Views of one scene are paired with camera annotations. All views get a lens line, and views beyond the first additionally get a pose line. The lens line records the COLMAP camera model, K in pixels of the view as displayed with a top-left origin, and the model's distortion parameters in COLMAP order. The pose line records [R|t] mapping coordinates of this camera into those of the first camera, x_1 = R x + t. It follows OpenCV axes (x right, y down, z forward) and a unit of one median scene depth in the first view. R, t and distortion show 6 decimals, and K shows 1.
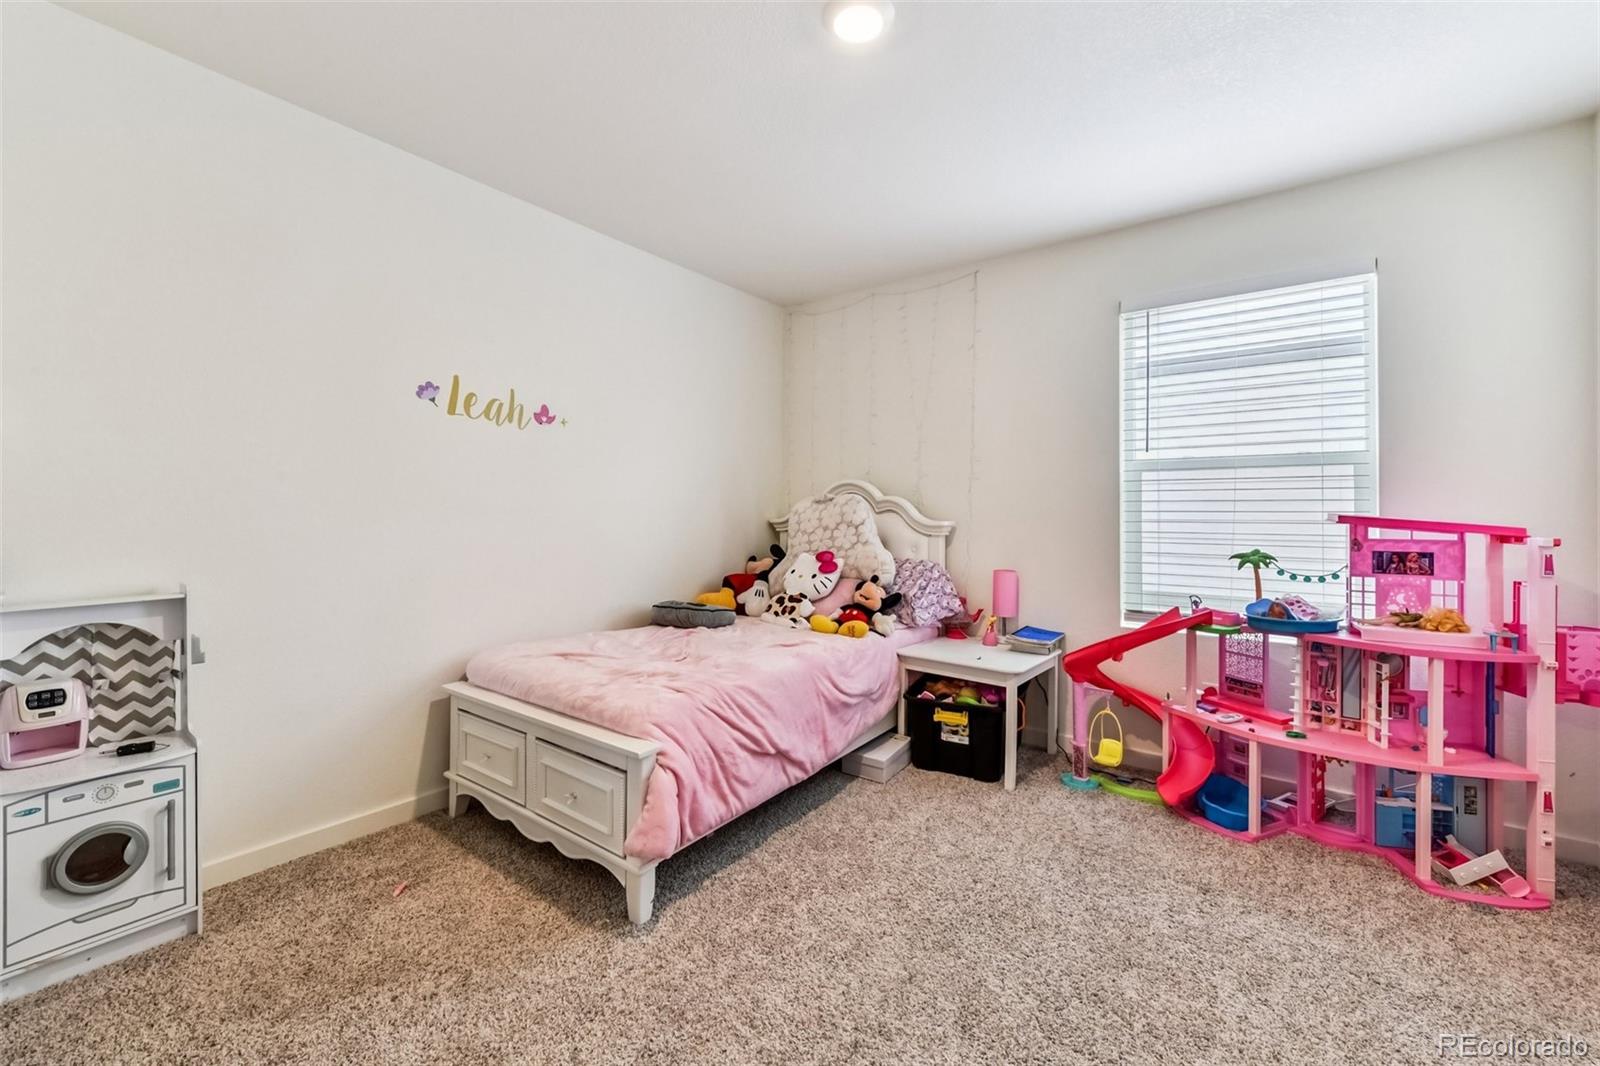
lens RADIAL K [[650.1, 0, 801.4], [0, 650.1, 530.7], [0, 0, 1]] dist [0.001740, -0.002851]
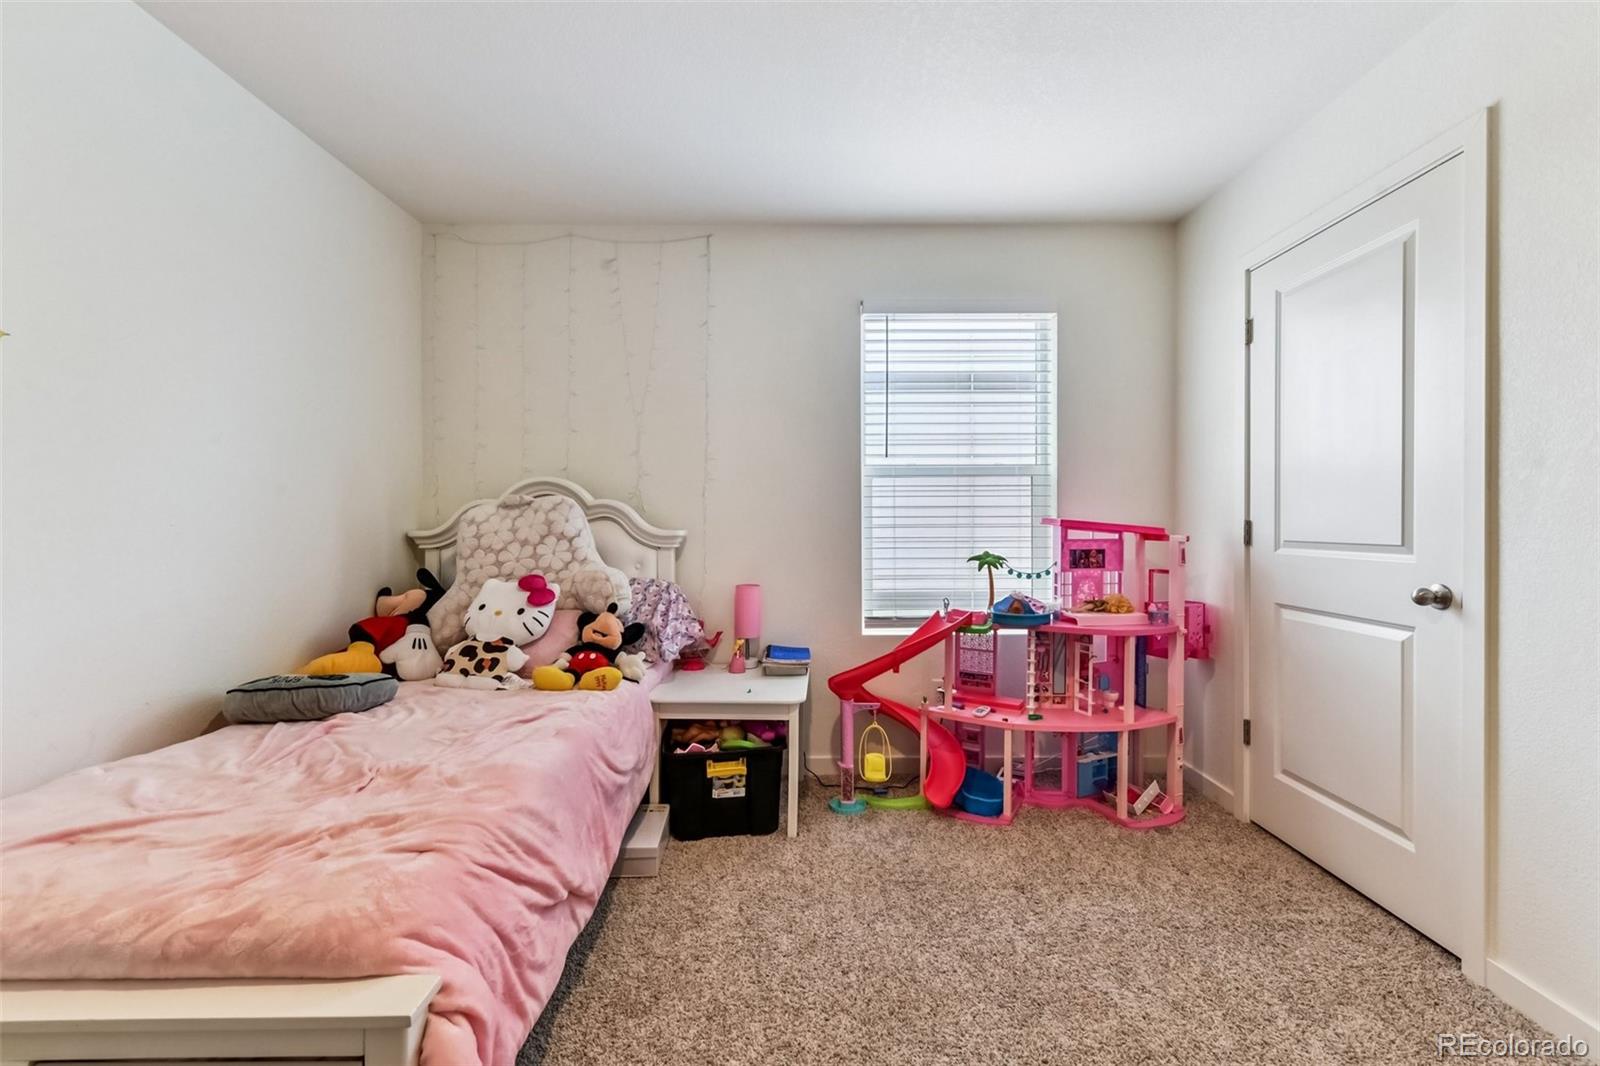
lens RADIAL K [[672.5, 0, 798.9], [0, 672.5, 539.4], [0, 0, 1]] dist [0.001329, -0.000541]
pose [[0.799133, -0.026930, 0.600550, -0.220915], [0.024348, 0.999626, 0.012427, -0.012746], [-0.600660, 0.004691, 0.799491, 0.291334]]
